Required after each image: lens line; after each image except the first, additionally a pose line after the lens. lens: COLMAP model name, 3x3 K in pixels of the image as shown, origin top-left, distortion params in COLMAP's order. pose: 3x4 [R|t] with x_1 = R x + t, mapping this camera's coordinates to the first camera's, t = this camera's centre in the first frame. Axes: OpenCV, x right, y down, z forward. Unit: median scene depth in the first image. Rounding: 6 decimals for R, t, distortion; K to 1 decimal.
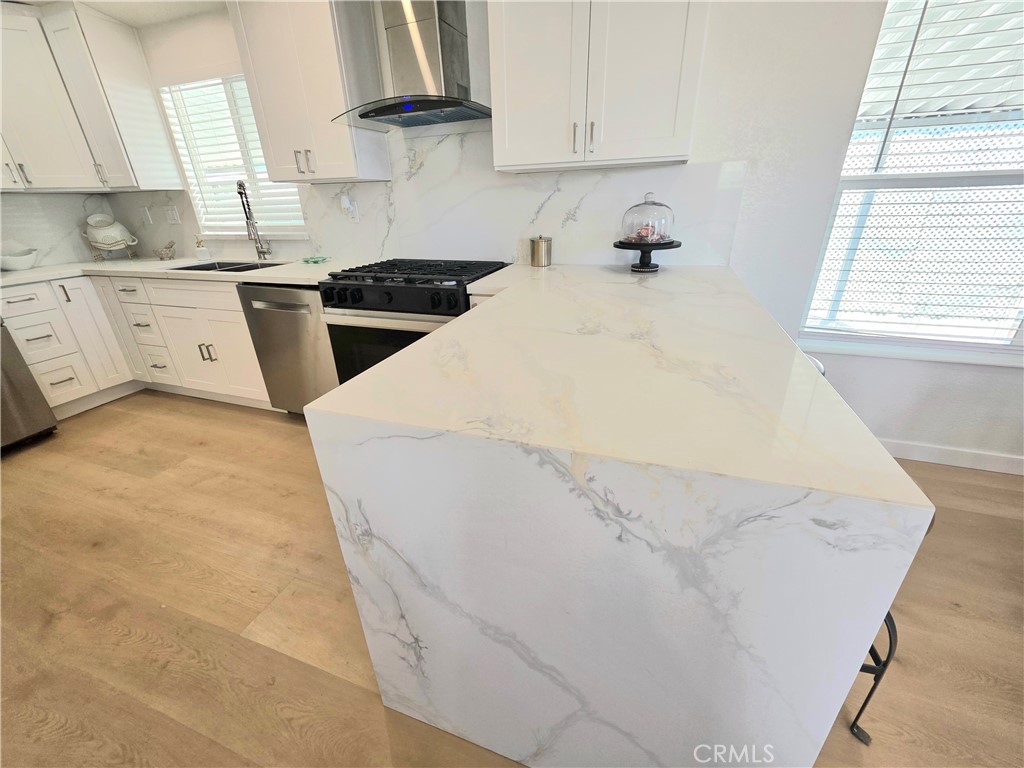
lens RADIAL K [[409.4, 0, 509.2], [0, 409.4, 380.6], [0, 0, 1]] dist [0.002628, -0.000295]
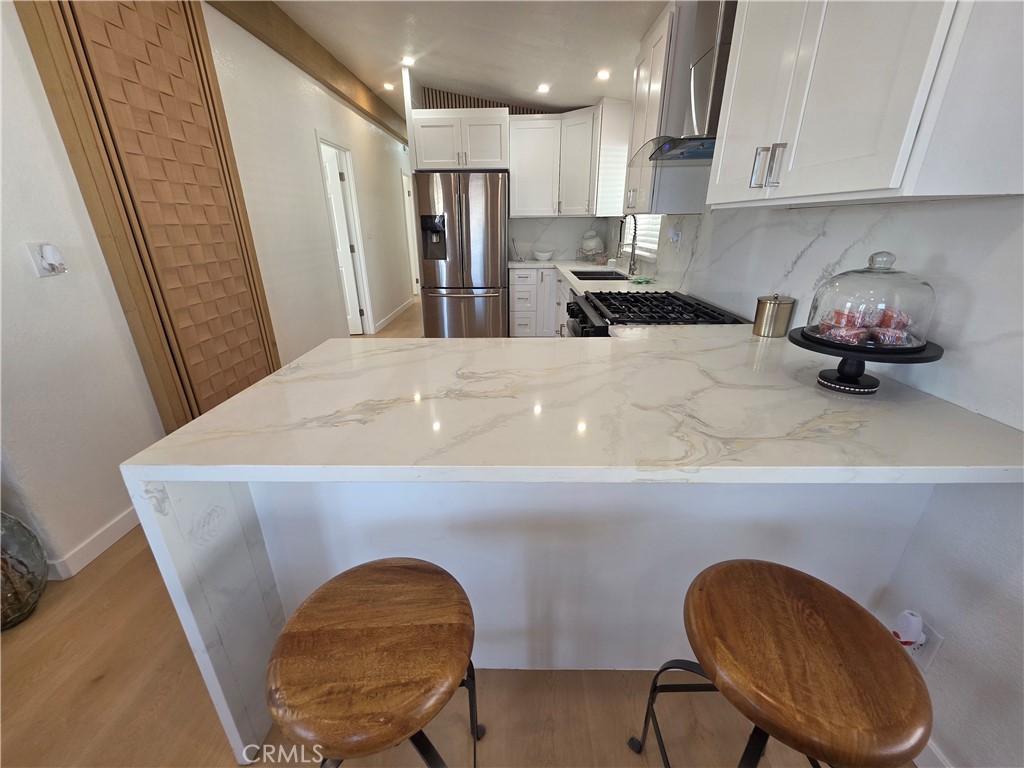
lens RADIAL K [[409.4, 0, 509.2], [0, 409.4, 380.6], [0, 0, 1]] dist [0.002628, -0.000295]
pose [[0.271053, 0.374442, -0.886749, 0.687678], [-0.389203, 0.885204, 0.254822, -0.248167], [0.880370, 0.276055, 0.385671, 0.404648]]
